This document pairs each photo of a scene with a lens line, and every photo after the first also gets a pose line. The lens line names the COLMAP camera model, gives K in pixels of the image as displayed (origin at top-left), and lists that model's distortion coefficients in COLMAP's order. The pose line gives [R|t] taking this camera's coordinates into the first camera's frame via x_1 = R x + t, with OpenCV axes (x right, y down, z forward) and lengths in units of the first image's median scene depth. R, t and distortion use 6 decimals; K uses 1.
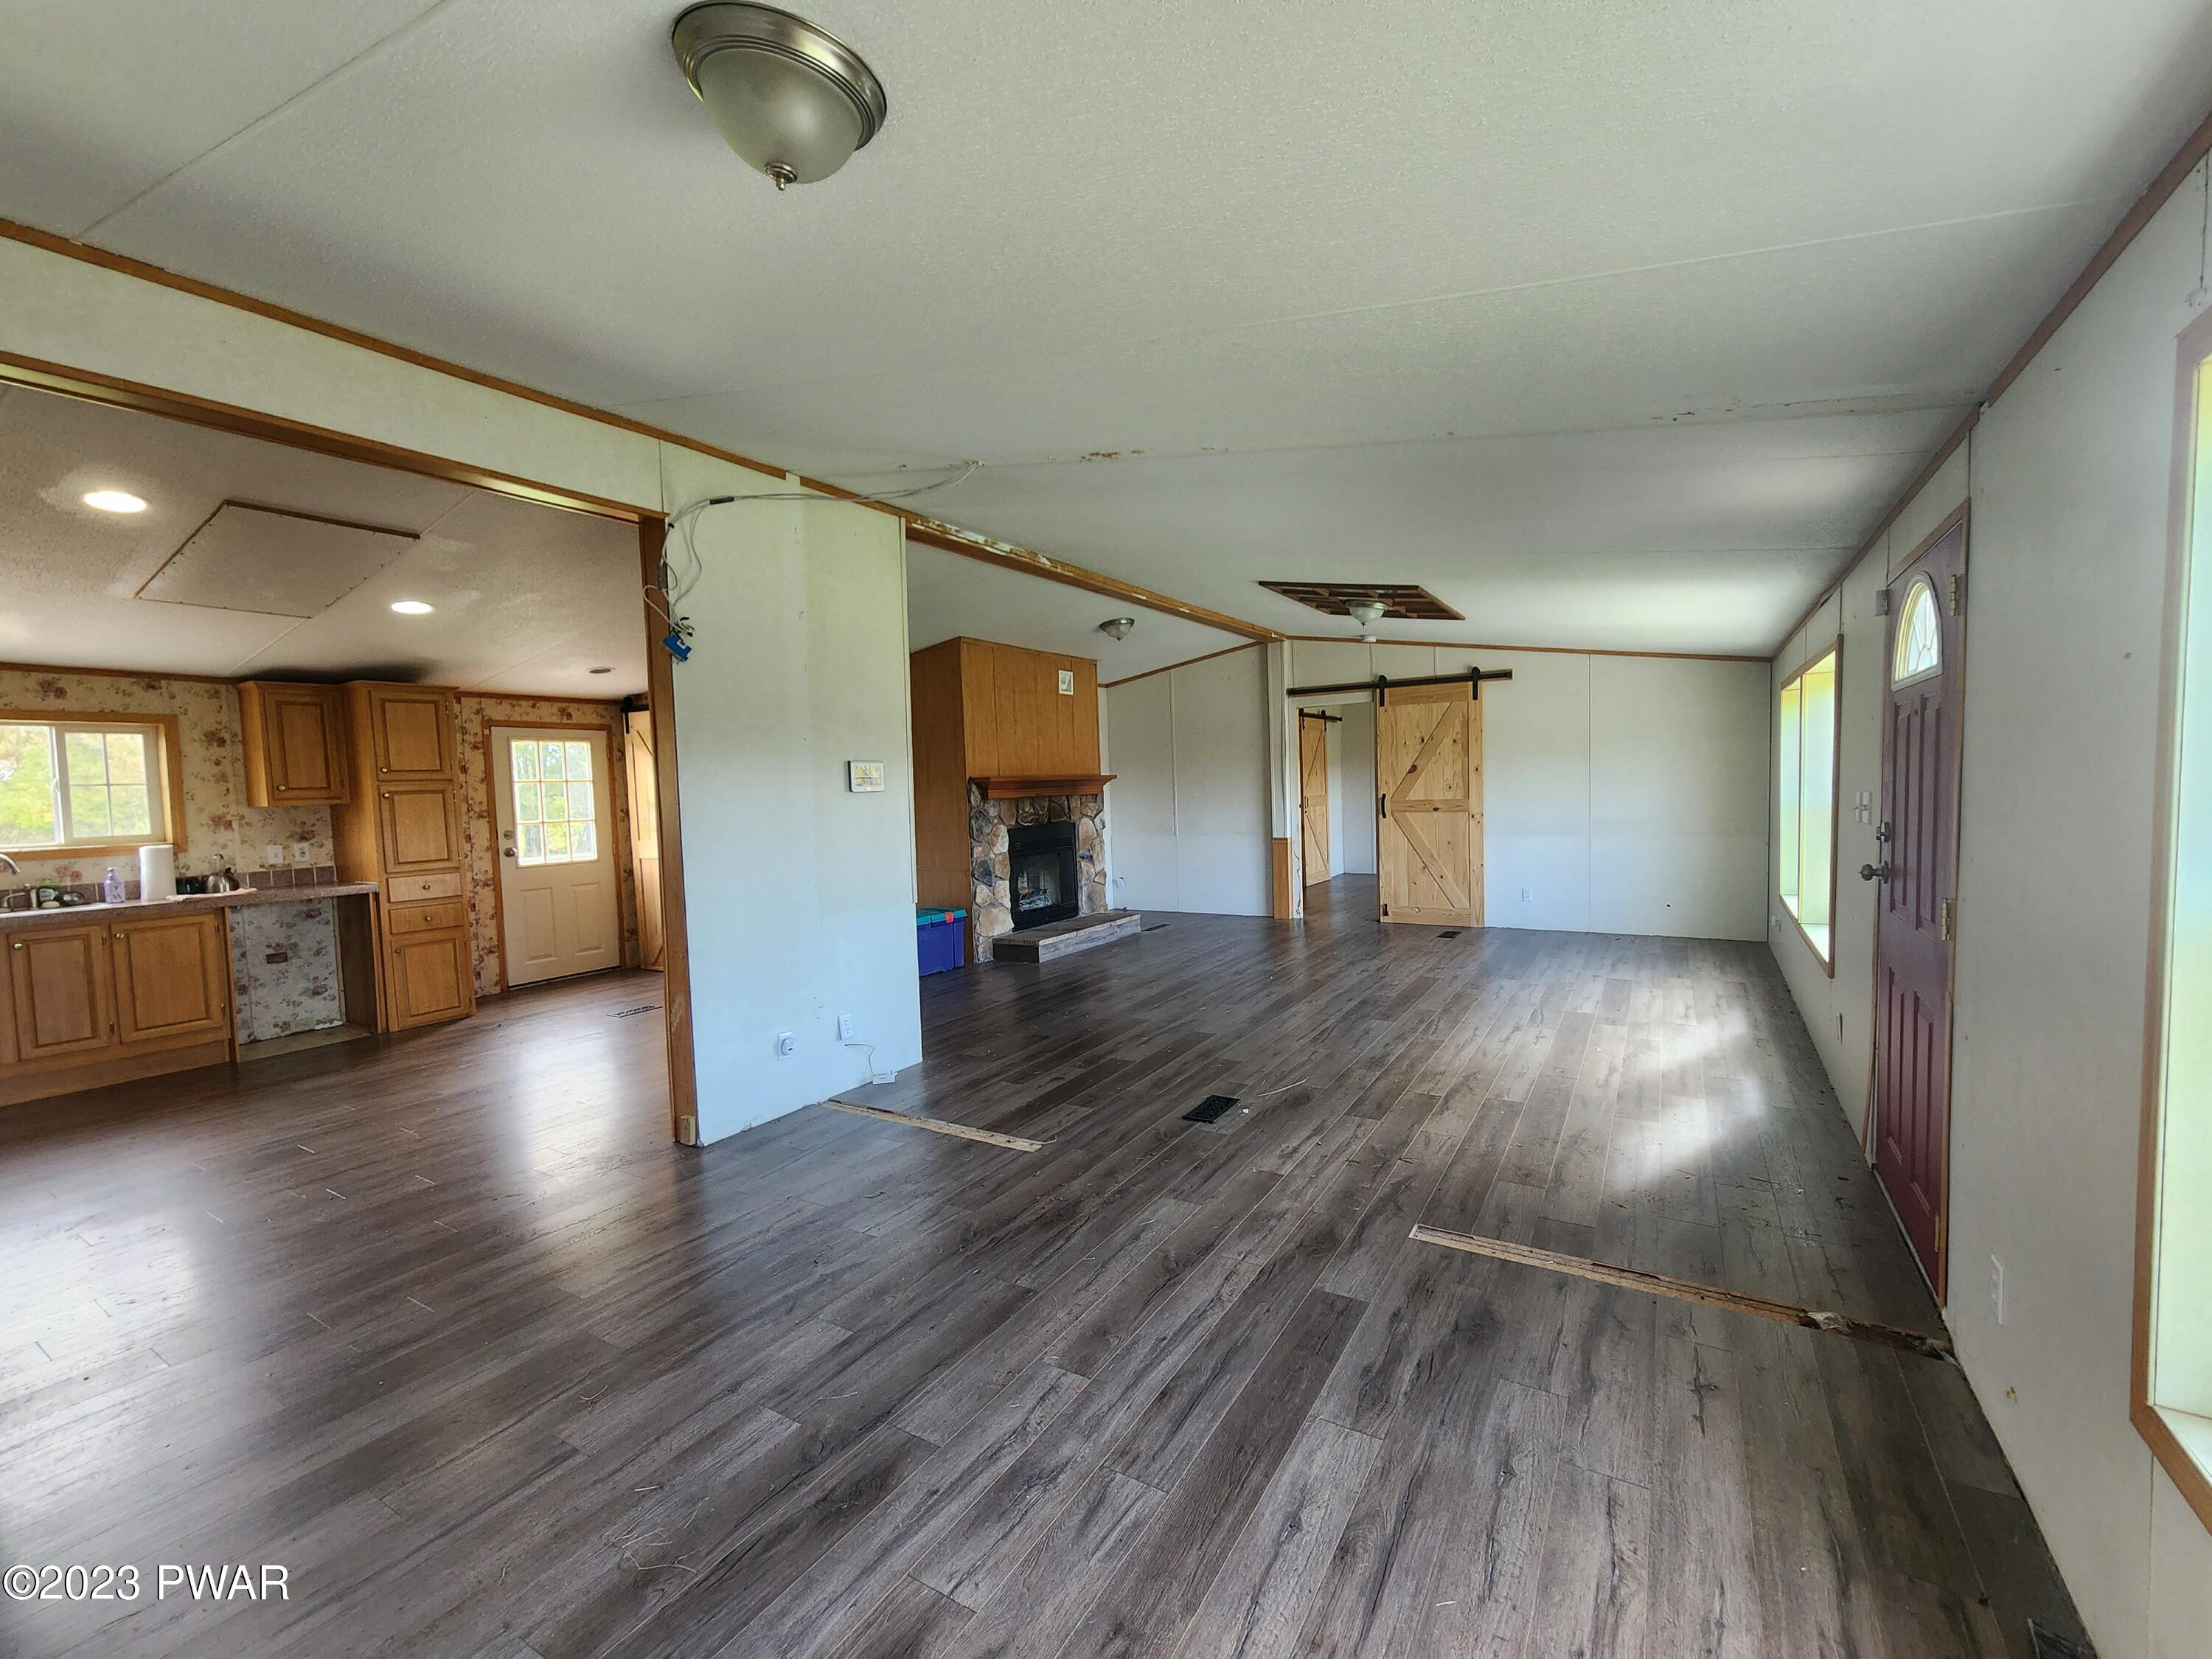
lens RADIAL K [[915.3, 0, 1120.6], [0, 915.3, 844.1], [0, 0, 1]] dist [0.022060, -0.010617]
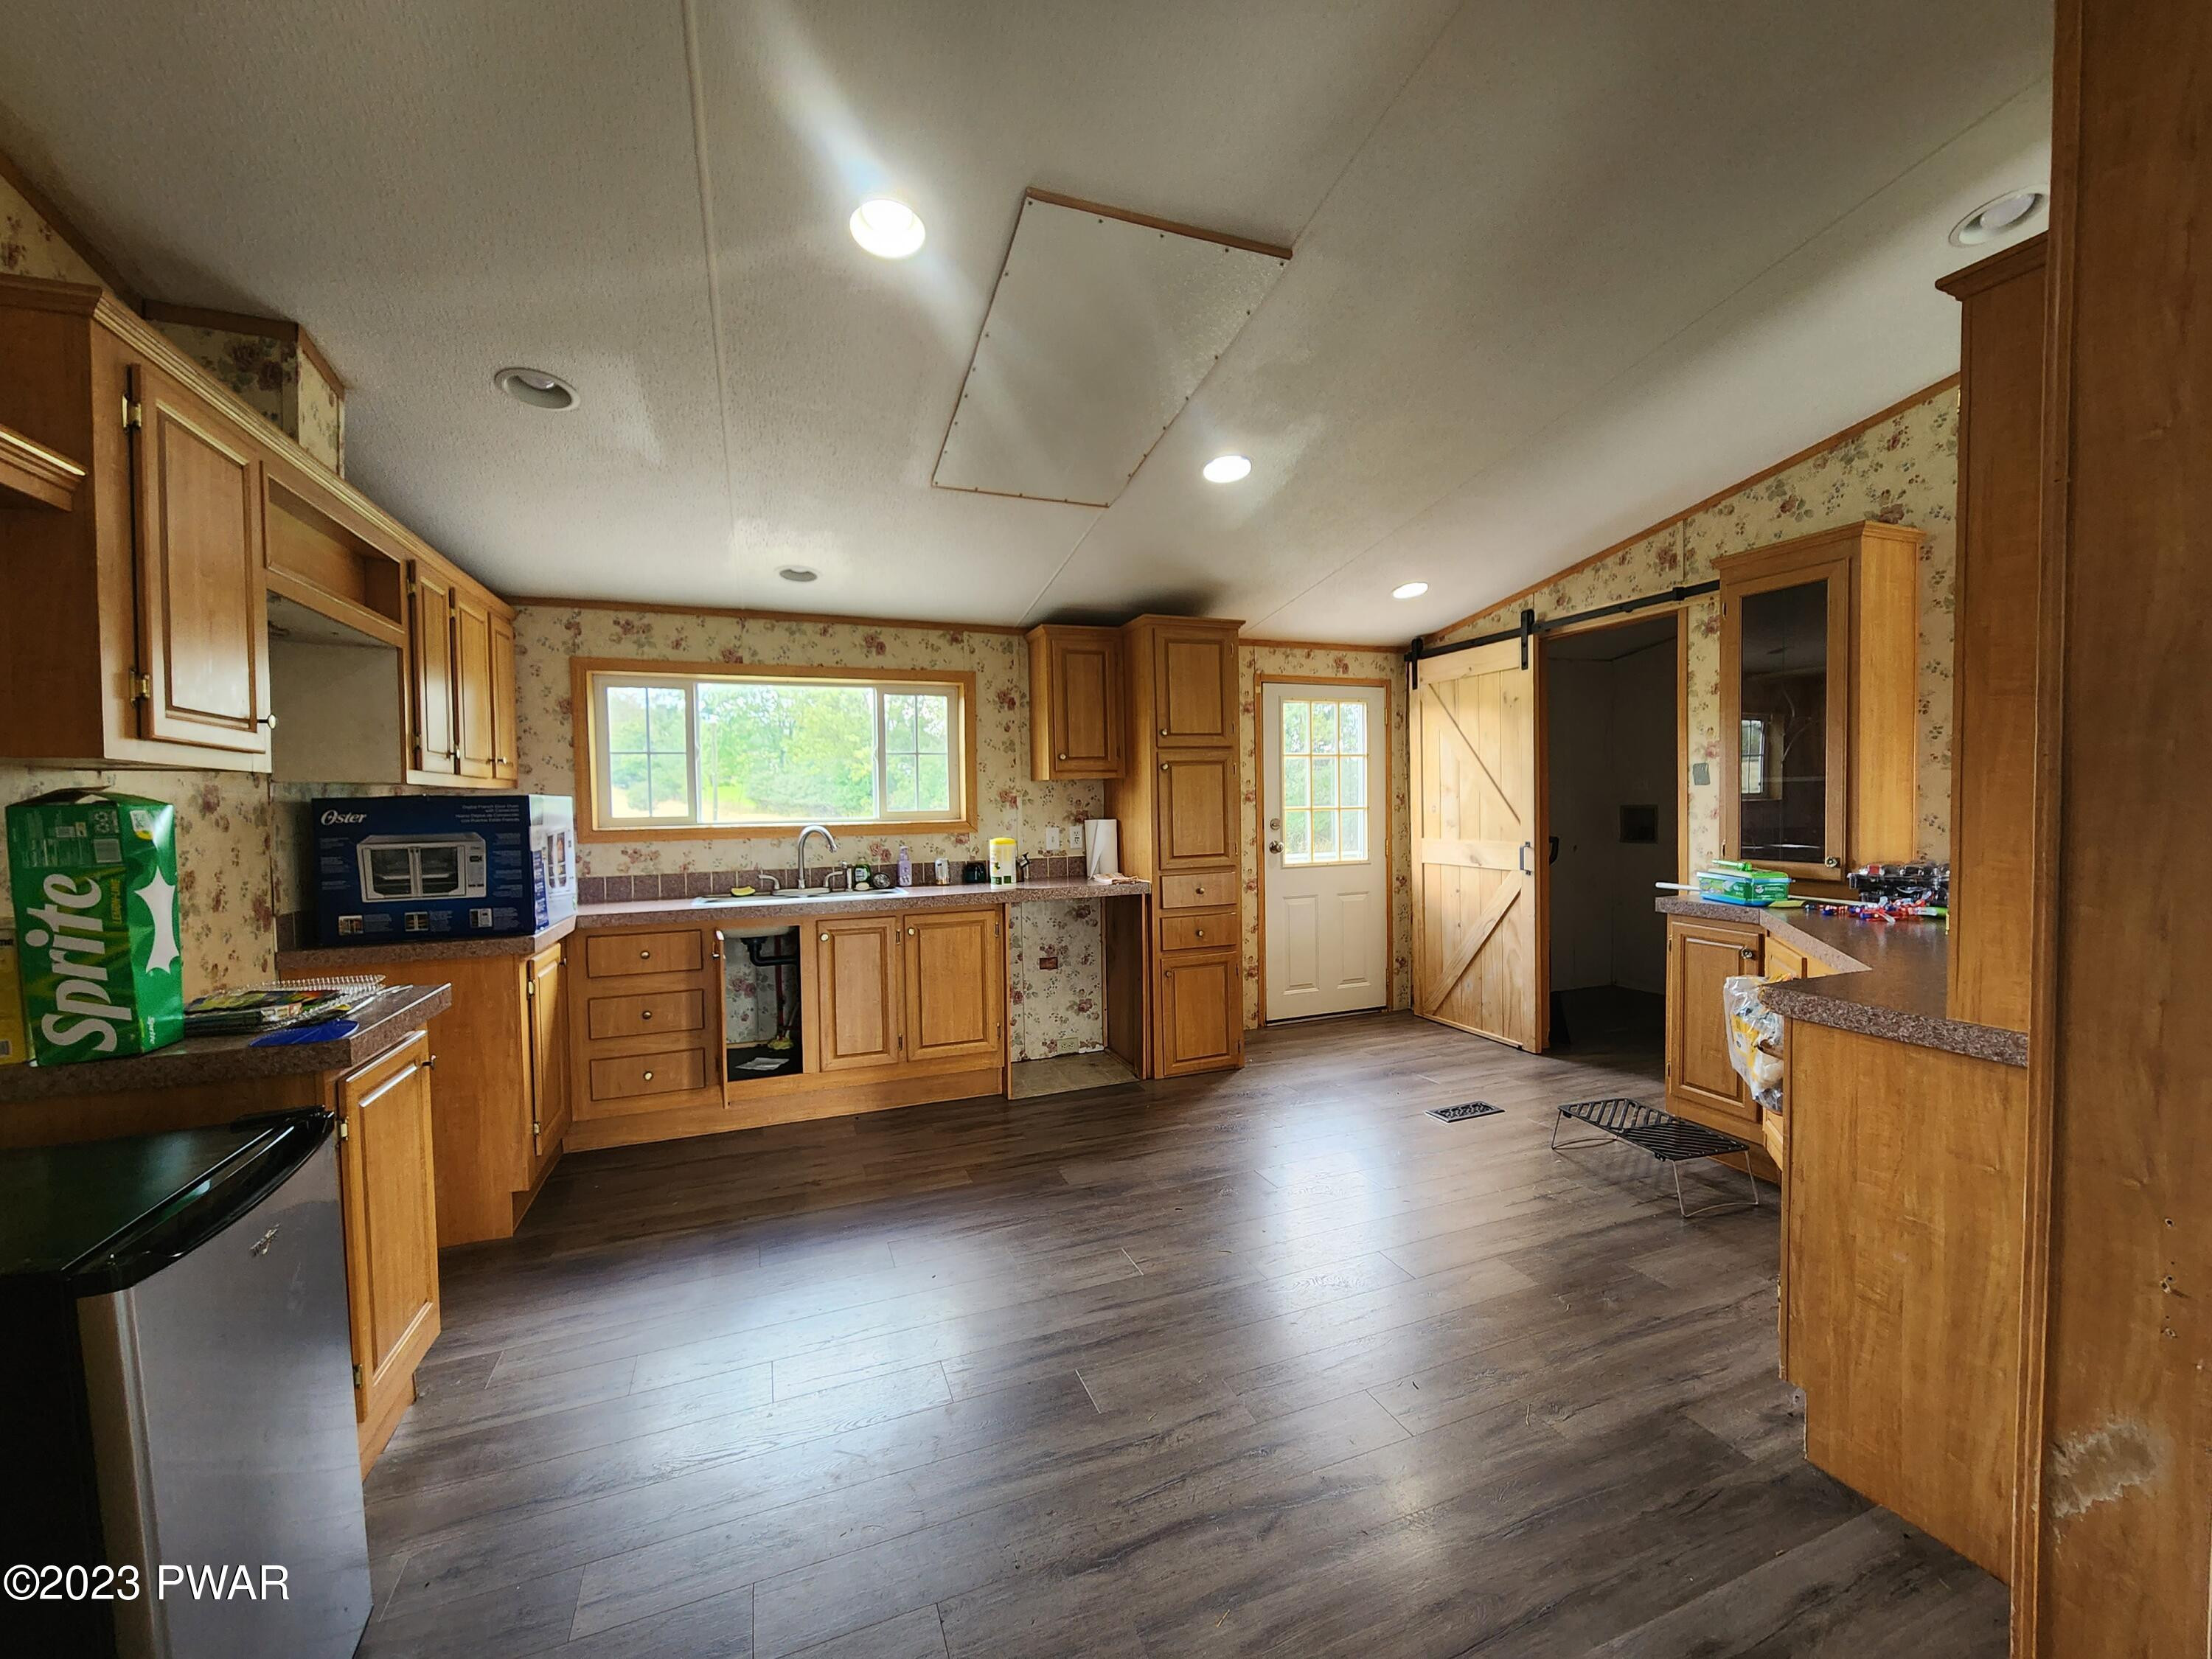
lens RADIAL K [[915.3, 0, 1120.6], [0, 915.3, 844.1], [0, 0, 1]] dist [0.022060, -0.010617]
pose [[0.792440, 0.043684, -0.608383, -0.366800], [-0.043639, 0.998936, 0.014886, 0.000868], [0.608387, 0.014753, 0.793504, 0.387203]]
